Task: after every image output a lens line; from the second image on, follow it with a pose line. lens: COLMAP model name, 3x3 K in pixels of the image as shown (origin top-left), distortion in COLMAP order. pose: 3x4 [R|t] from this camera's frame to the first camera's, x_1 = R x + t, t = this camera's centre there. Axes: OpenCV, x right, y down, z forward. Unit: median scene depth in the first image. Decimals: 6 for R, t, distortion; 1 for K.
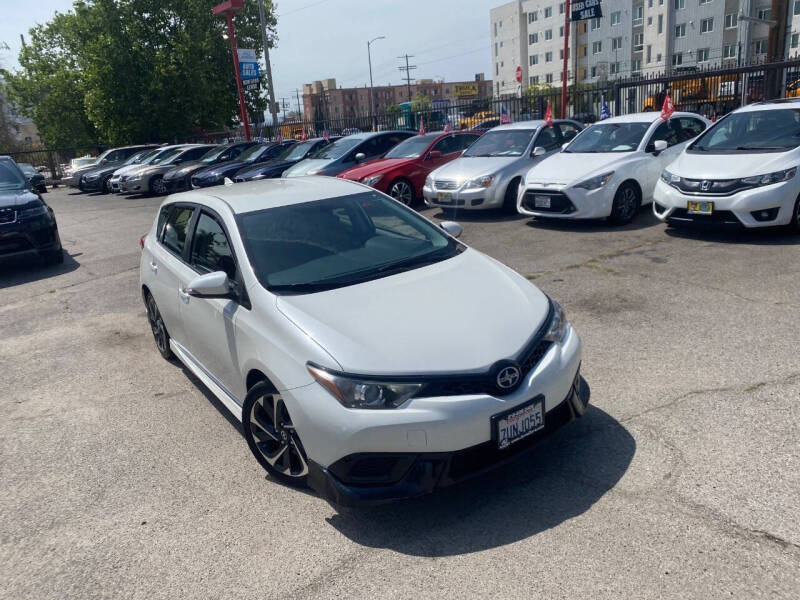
lens RADIAL K [[609.3, 0, 388.7], [0, 609.3, 300.9], [0, 0, 1]] dist [0.013653, -0.006434]
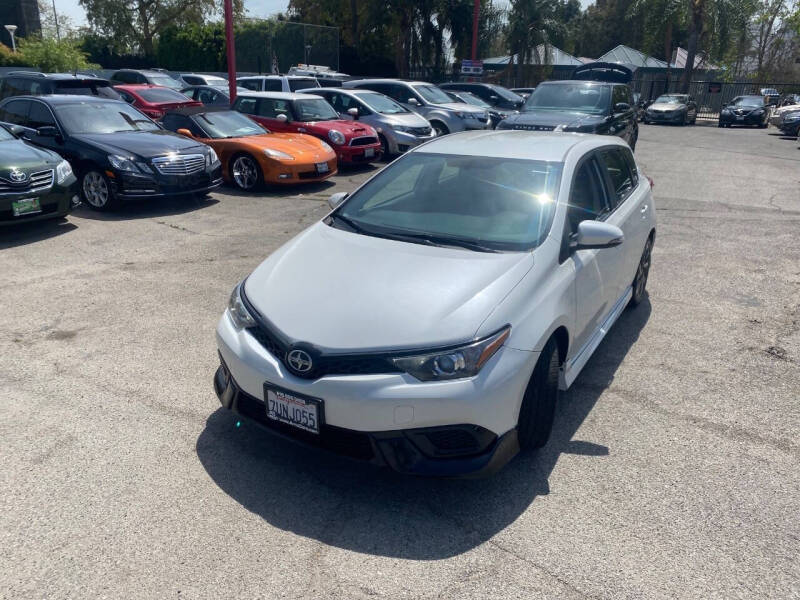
lens RADIAL K [[609.3, 0, 388.7], [0, 609.3, 300.9], [0, 0, 1]] dist [0.013653, -0.006434]
pose [[0.408139, 0.401283, -0.819997, 0.746942], [-0.307980, 0.906079, 0.290117, -0.207896], [0.859401, 0.134135, 0.493394, 0.480936]]
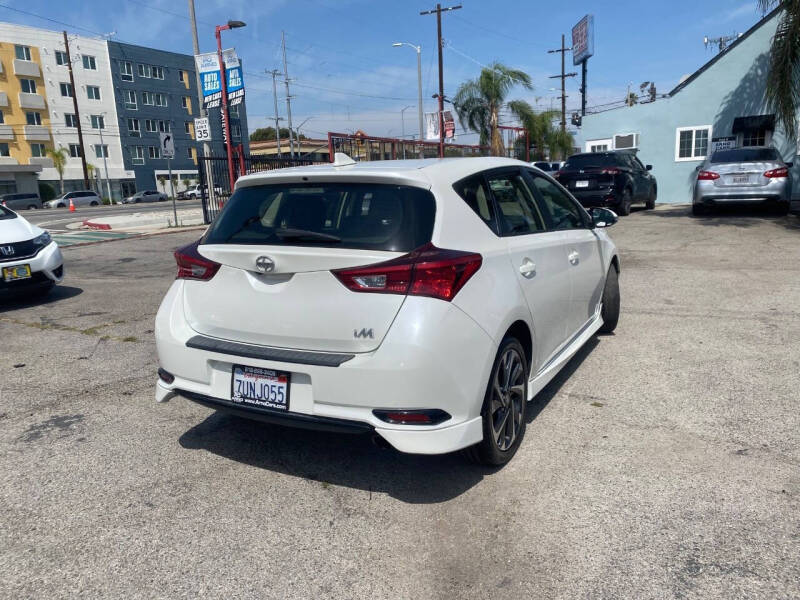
lens RADIAL K [[608.4, 0, 402.9], [0, 608.4, 303.0], [0, 0, 1]] dist [0.014197, -0.003440]
pose [[-0.462316, -0.066262, 0.884236, -1.120475], [0.326921, 0.914217, 0.239437, -0.270154], [-0.824249, 0.399771, -0.400995, 1.755875]]
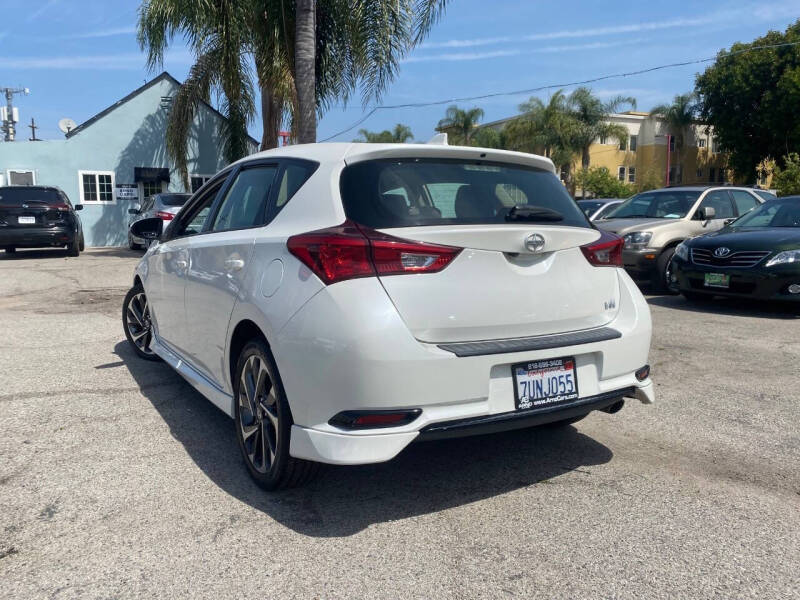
lens RADIAL K [[609.3, 0, 388.7], [0, 609.3, 300.9], [0, 0, 1]] dist [0.013653, -0.006434]
pose [[-0.994667, 0.079320, 0.065926, -0.358270], [0.099083, 0.912376, 0.397181, -0.395168], [-0.028645, 0.401595, -0.915369, 2.160975]]
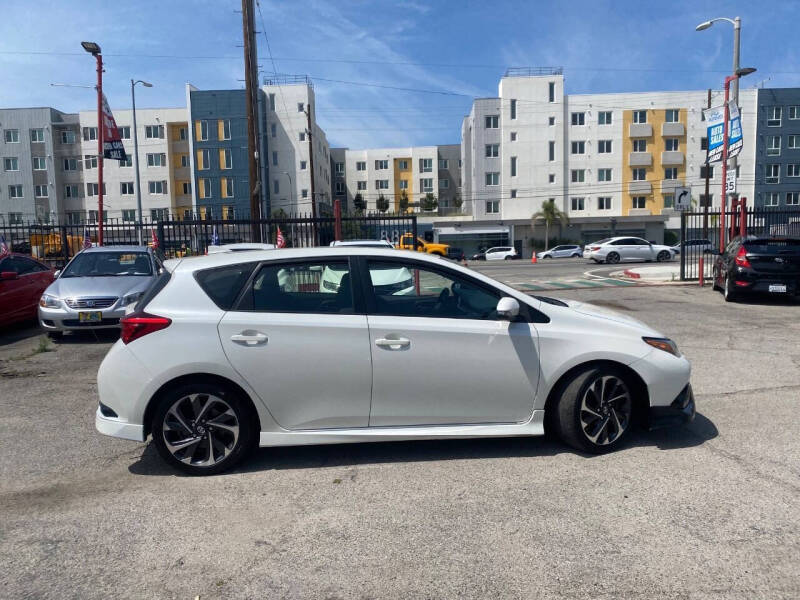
lens RADIAL K [[603.4, 0, 404.0], [0, 603.4, 311.1], [0, 0, 1]] dist [0.011737, 0.003571]
pose [[0.480072, -0.012411, 0.877141, -1.247555], [0.227062, 0.967582, -0.110583, 0.052873], [-0.847333, 0.252253, 0.467327, 0.597258]]
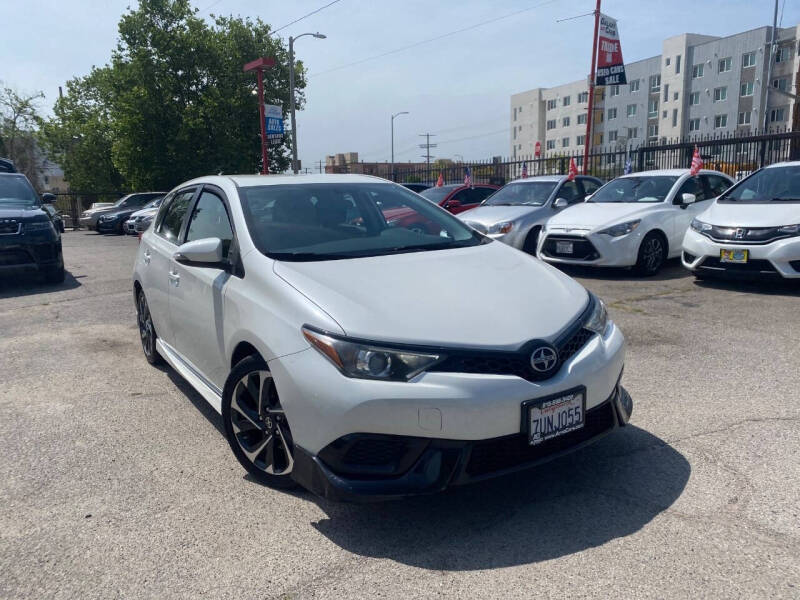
lens RADIAL K [[606.9, 0, 392.0], [0, 606.9, 308.7], [0, 0, 1]] dist [0.019244, -0.006619]
pose [[0.997877, 0.063971, -0.012214, -0.002726], [-0.064895, 0.992475, -0.103839, 0.117704], [0.005479, 0.104411, 0.994519, 0.129774]]
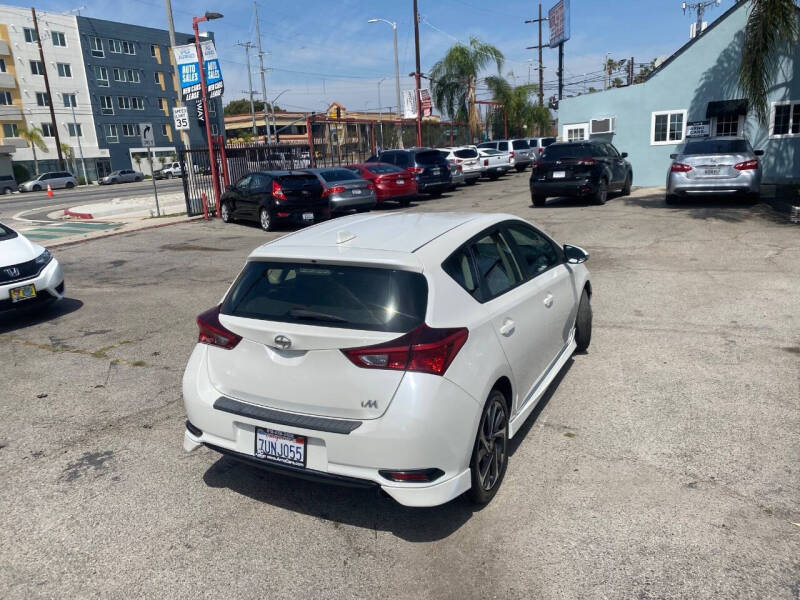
lens RADIAL K [[609.3, 0, 388.7], [0, 609.3, 300.9], [0, 0, 1]] dist [0.013653, -0.006434]
pose [[-0.473163, -0.095553, 0.875778, -1.196856], [0.340560, 0.896979, 0.281863, -0.417582], [-0.812487, 0.431622, -0.391876, 1.767160]]
